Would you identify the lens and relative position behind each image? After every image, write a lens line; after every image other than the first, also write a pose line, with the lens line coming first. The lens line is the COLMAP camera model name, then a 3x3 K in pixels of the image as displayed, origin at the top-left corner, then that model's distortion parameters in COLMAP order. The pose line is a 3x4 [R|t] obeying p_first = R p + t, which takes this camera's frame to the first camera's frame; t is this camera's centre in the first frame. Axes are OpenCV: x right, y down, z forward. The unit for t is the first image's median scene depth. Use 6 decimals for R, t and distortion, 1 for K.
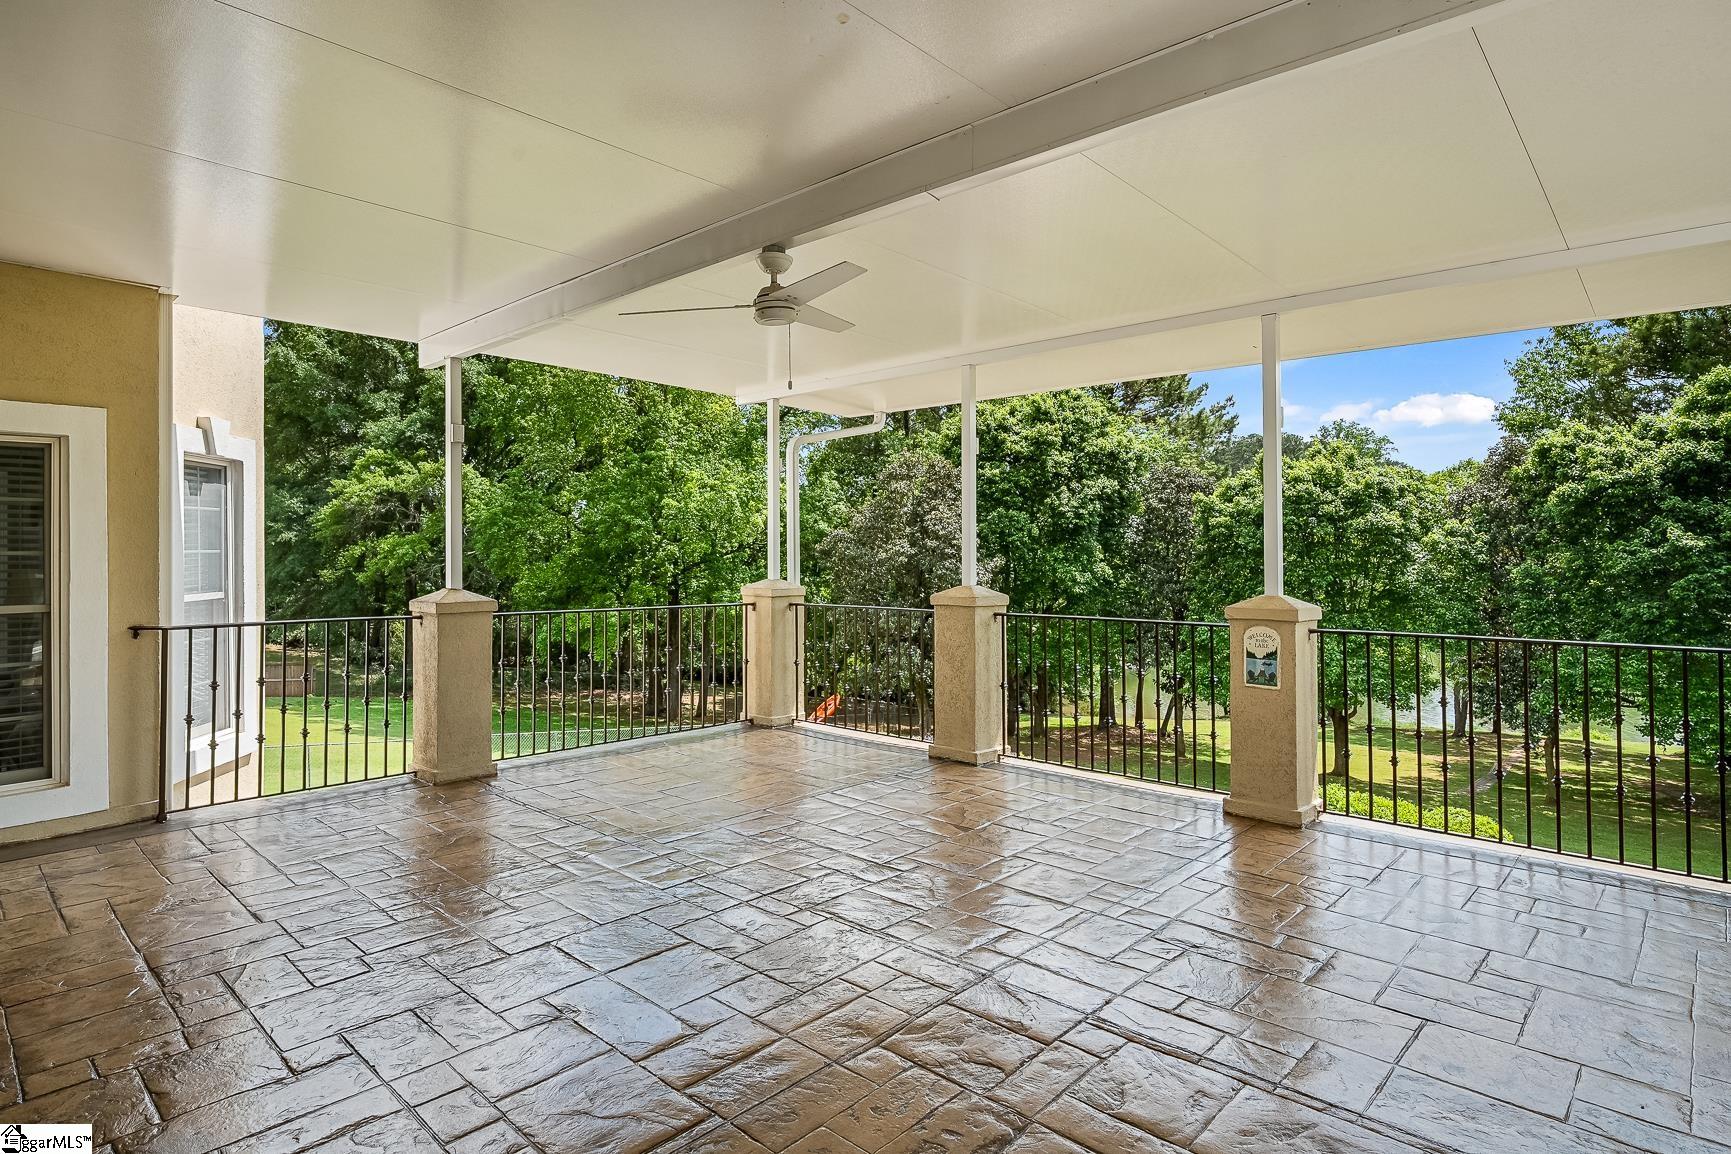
lens RADIAL K [[924.5, 0, 865.5], [0, 924.5, 577.0], [0, 0, 1]] dist [0.001020, 0.000370]
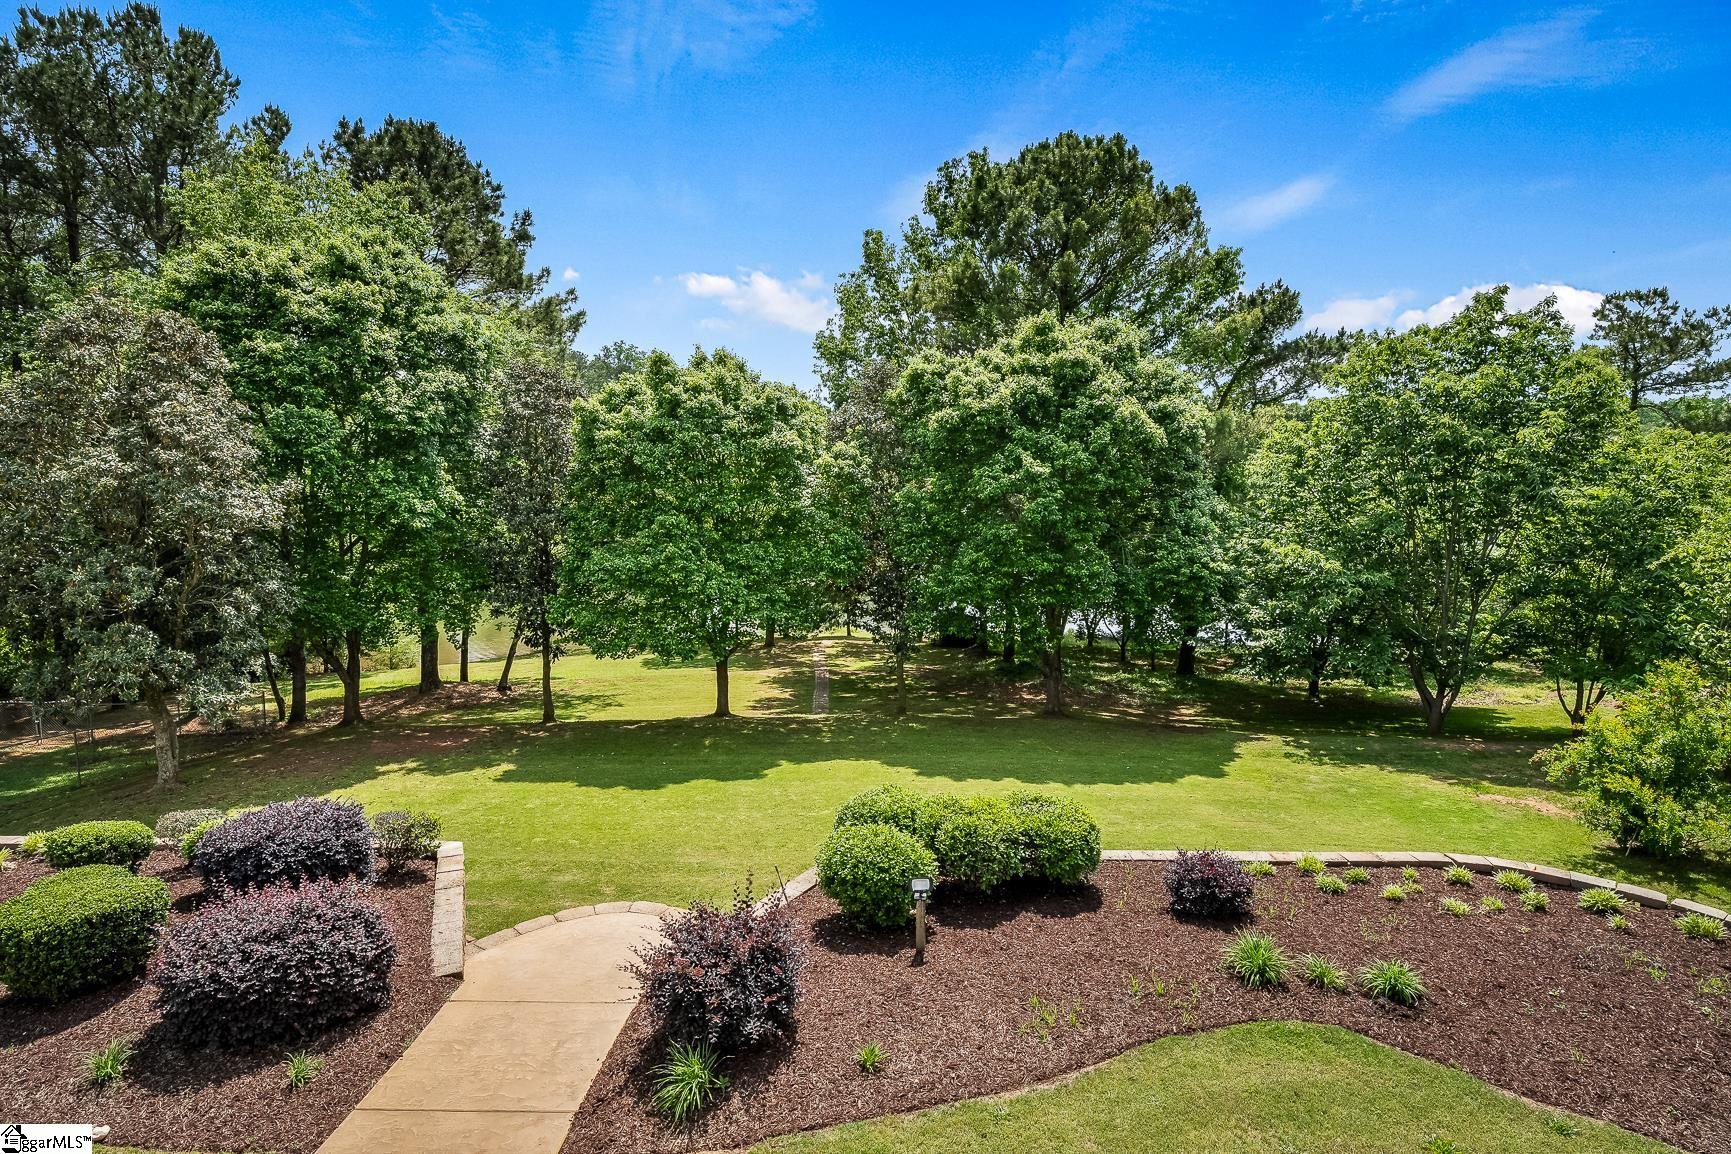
lens RADIAL K [[926.1, 0, 869.4], [0, 926.1, 570.9], [0, 0, 1]] dist [-0.002542, -0.000831]
pose [[0.729639, -0.064305, 0.680802, -0.007877], [0.007351, 0.996249, 0.086222, -0.009211], [-0.683793, -0.057907, 0.727375, 0.231512]]
